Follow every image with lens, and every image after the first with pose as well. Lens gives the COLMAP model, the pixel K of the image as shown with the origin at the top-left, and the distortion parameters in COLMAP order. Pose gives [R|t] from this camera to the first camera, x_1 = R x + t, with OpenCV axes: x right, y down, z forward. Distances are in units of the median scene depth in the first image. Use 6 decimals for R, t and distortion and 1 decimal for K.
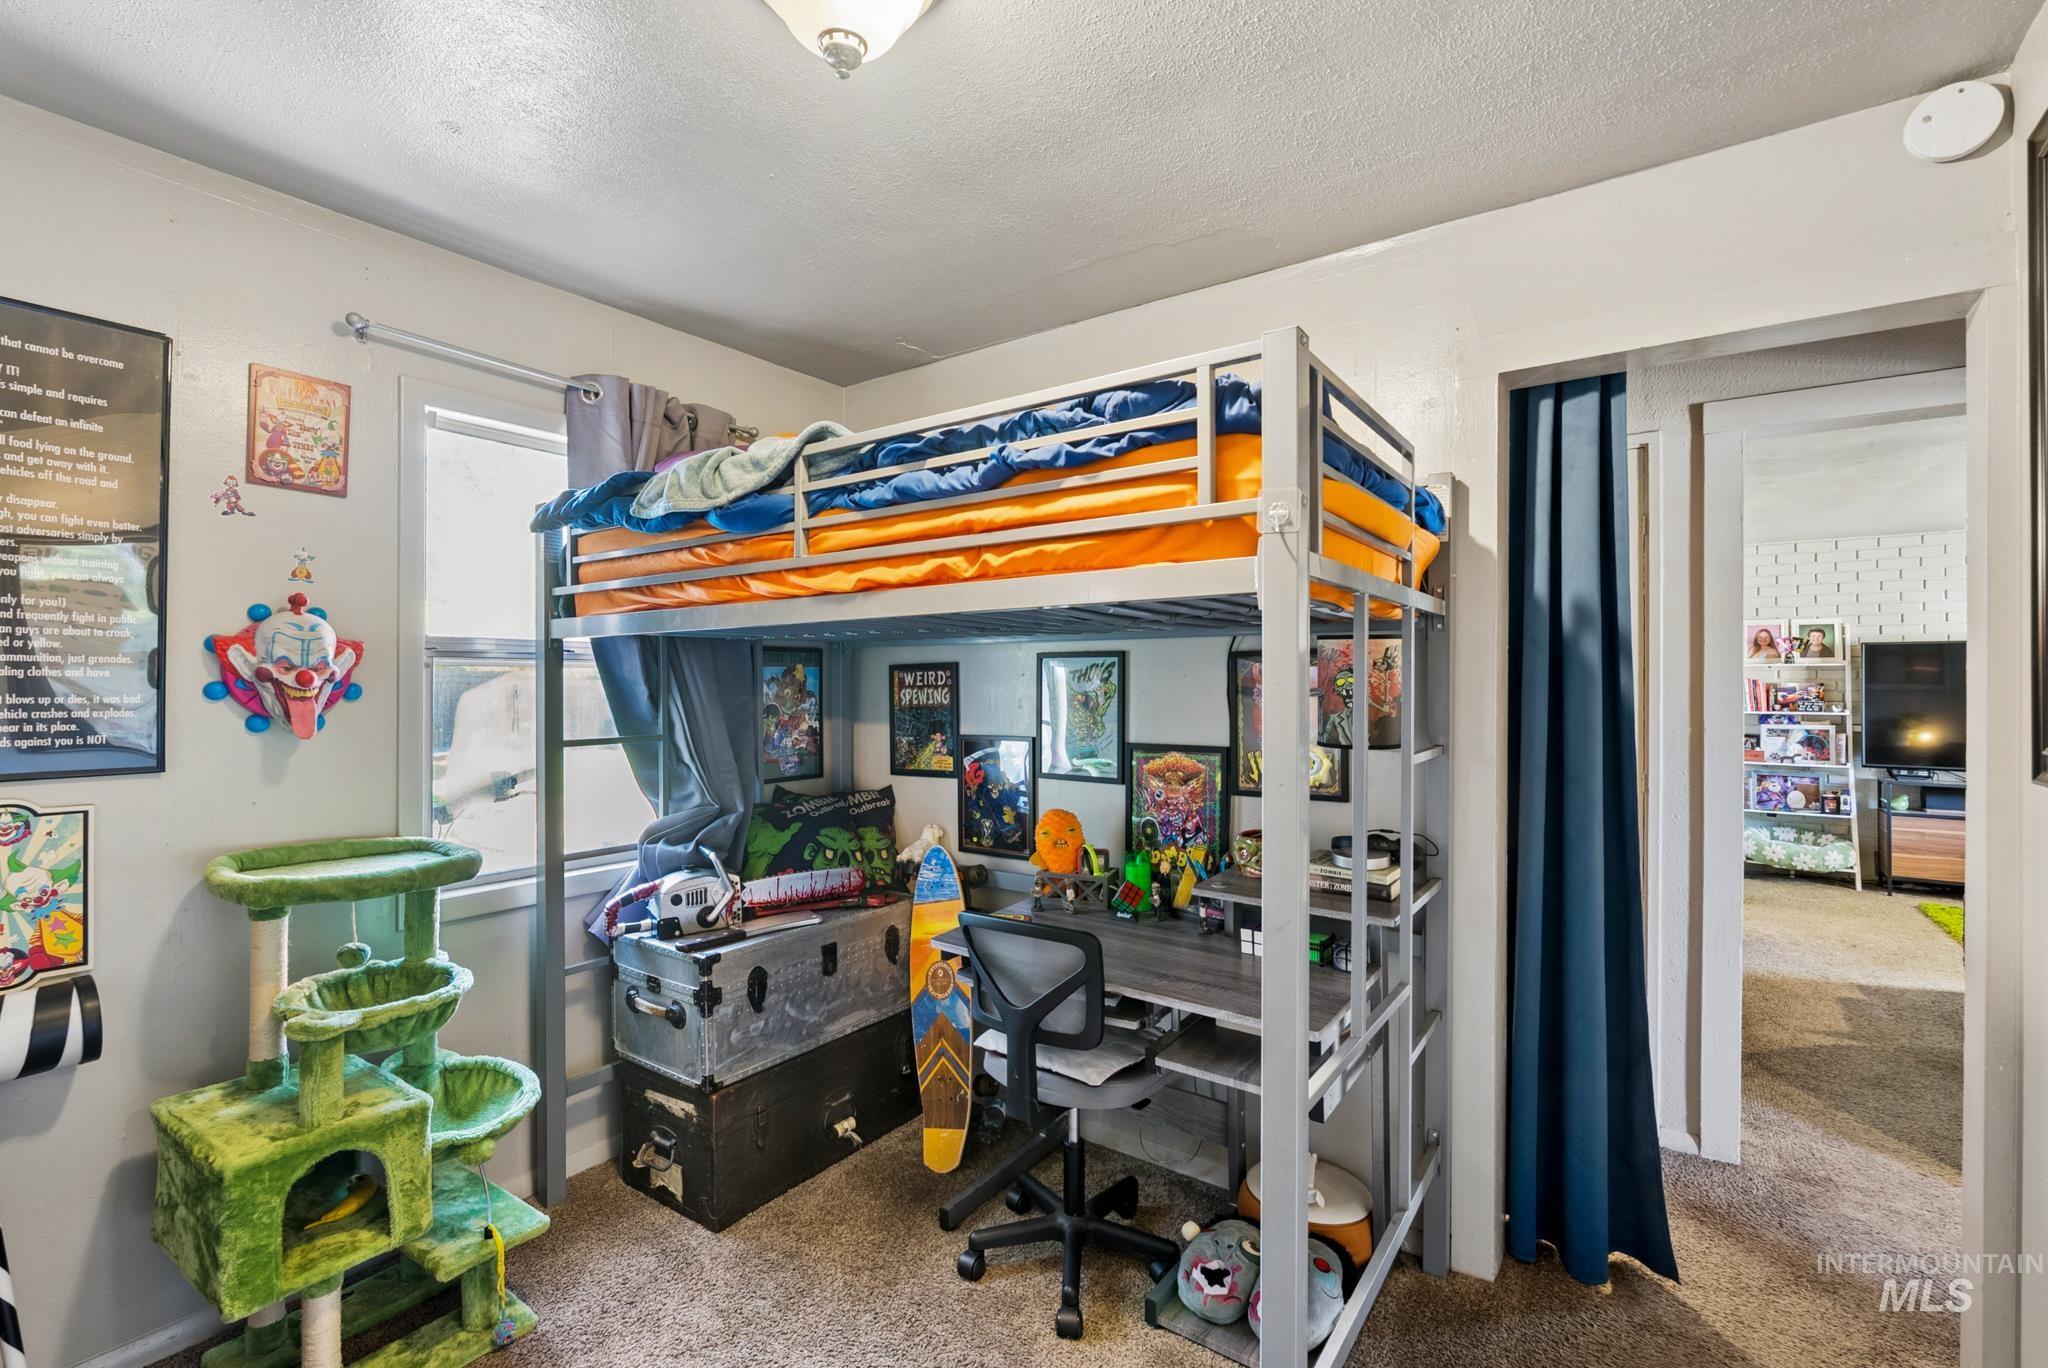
lens RADIAL K [[910.0, 0, 1029.2], [0, 910.0, 669.5], [0, 0, 1]] dist [-0.001343, -0.000705]
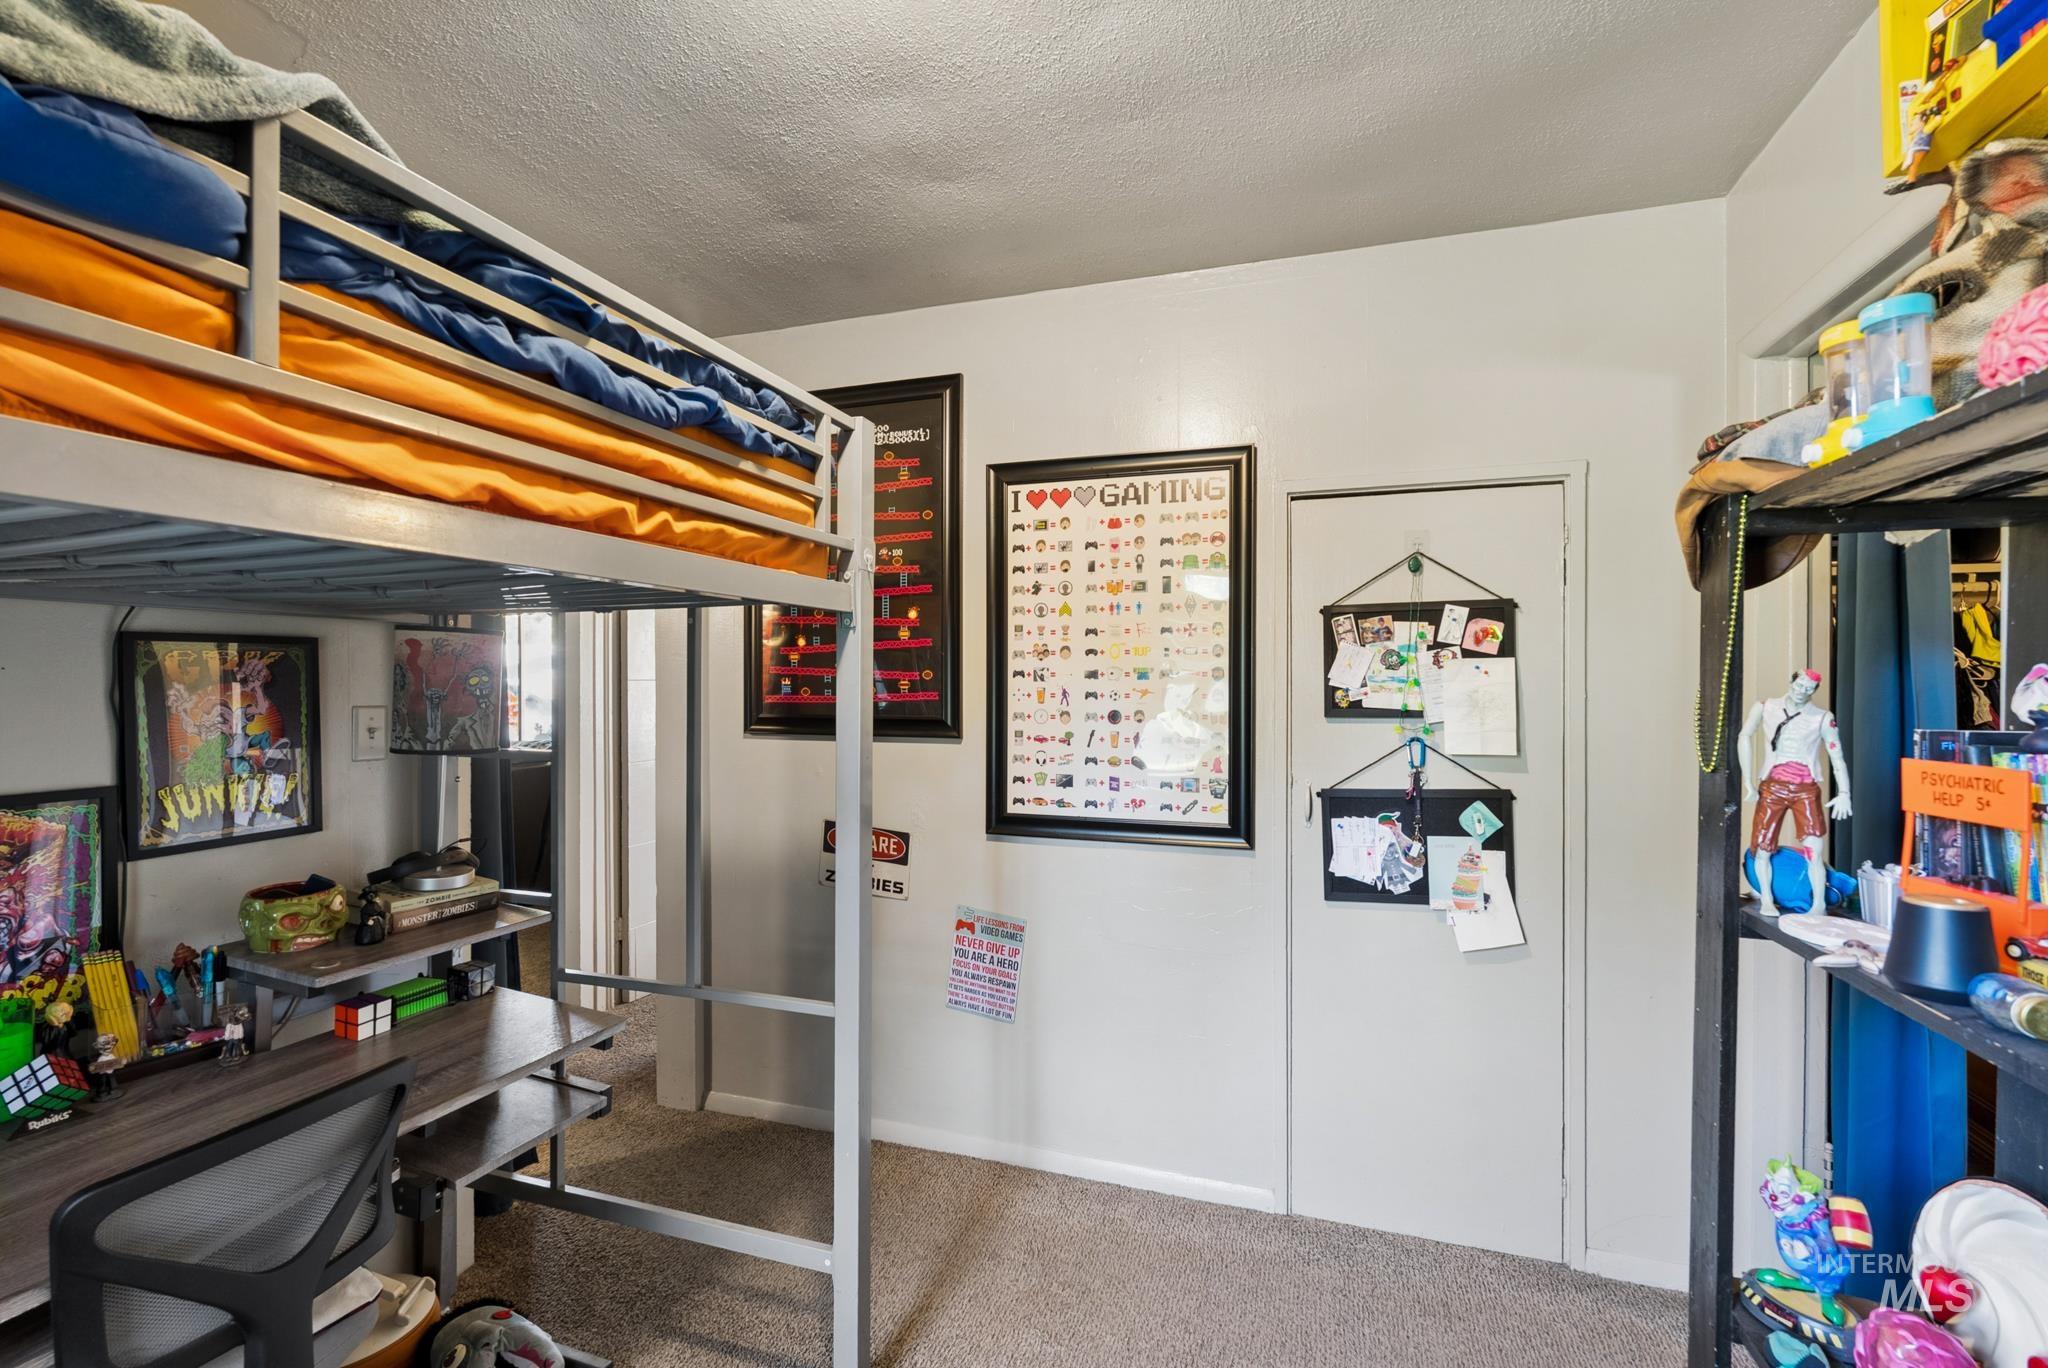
lens RADIAL K [[910.0, 0, 1029.2], [0, 910.0, 669.5], [0, 0, 1]] dist [-0.001343, -0.000705]
pose [[-0.302279, 0.013905, 0.953118, -0.785808], [-0.017292, 0.999649, -0.020068, 0.013082], [-0.953063, -0.022548, -0.301932, 0.853118]]
